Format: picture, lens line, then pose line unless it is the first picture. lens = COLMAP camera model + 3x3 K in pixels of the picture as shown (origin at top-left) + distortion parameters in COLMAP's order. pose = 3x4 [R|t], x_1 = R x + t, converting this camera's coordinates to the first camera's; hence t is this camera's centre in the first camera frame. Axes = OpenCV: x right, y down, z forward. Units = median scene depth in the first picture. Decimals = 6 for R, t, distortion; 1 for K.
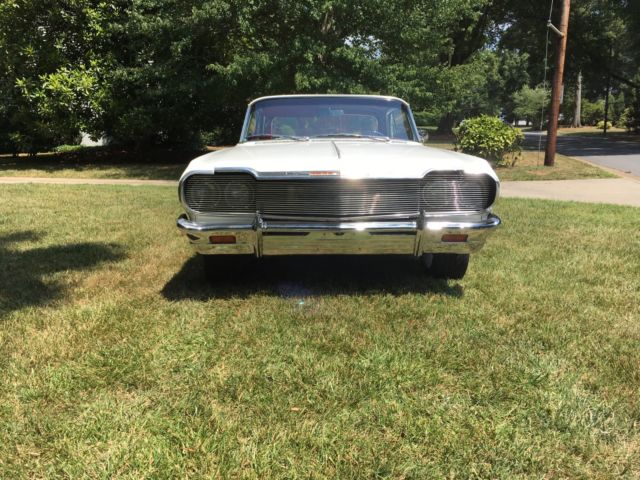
lens RADIAL K [[553.3, 0, 323.7], [0, 553.3, 240.4], [0, 0, 1]] dist [0.066801, -0.060886]
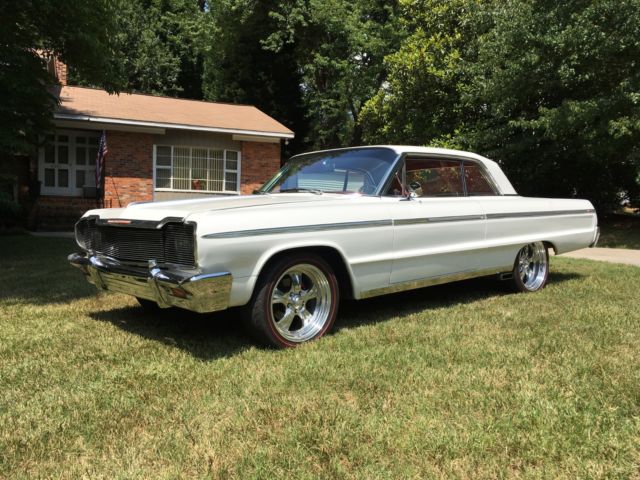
lens RADIAL K [[553.3, 0, 323.4], [0, 553.3, 242.3], [0, 0, 1]] dist [0.066801, -0.060886]
pose [[0.643416, 0.054508, -0.763573, 0.315336], [-0.138098, 0.989362, -0.045741, -0.024538], [0.752957, 0.134879, 0.644099, 0.172080]]
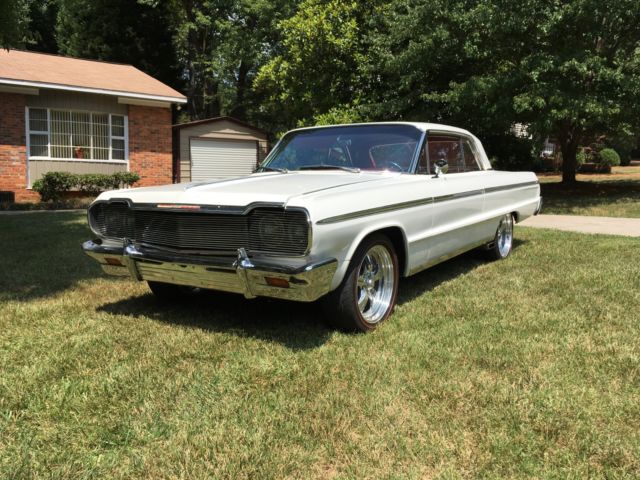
lens RADIAL K [[553.3, 0, 325.0], [0, 553.3, 244.5], [0, 0, 1]] dist [0.066801, -0.060886]
pose [[0.818031, 0.072922, -0.570533, 0.229027], [-0.097741, 0.995128, -0.012951, -0.019105], [0.566809, 0.066359, 0.821173, 0.100646]]
